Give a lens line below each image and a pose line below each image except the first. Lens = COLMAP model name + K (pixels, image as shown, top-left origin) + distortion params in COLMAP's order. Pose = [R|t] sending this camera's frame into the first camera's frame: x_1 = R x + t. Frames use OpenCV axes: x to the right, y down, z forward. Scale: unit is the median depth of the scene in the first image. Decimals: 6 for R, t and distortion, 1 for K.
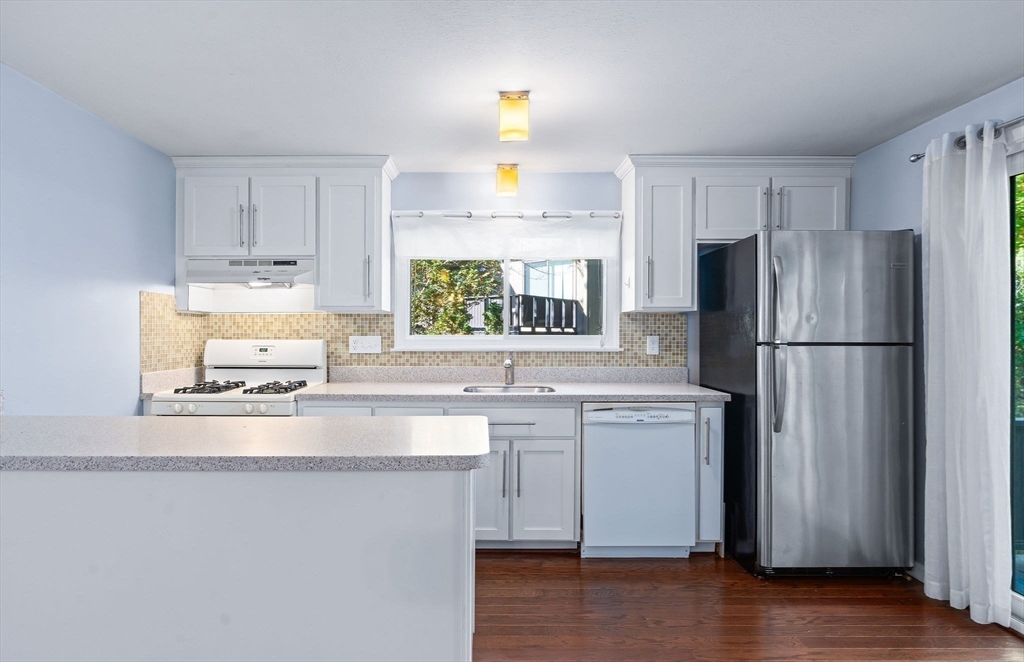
lens RADIAL K [[583.7, 0, 511.9], [0, 583.7, 329.3], [0, 0, 1]] dist [-0.008640, -0.001443]
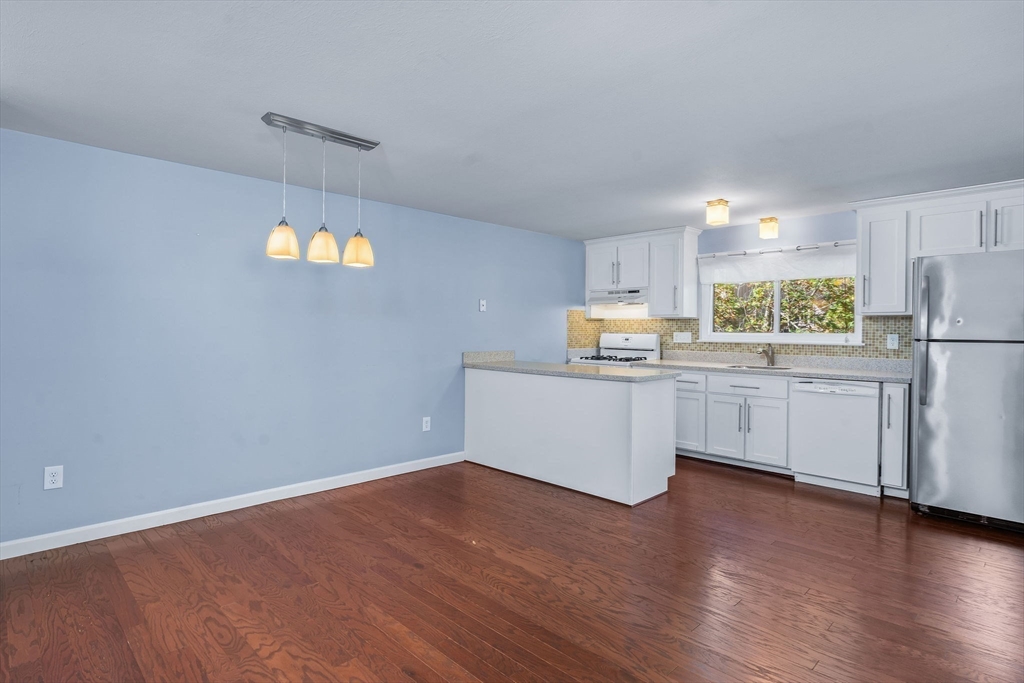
lens RADIAL K [[519.5, 0, 512.8], [0, 519.5, 336.8], [0, 0, 1]] dist [0.001059, 0.000289]
pose [[0.701993, 0.015452, -0.712017, 0.477759], [-0.004263, 0.999838, 0.017495, 0.000637], [0.712172, -0.009246, 0.701945, -0.389921]]
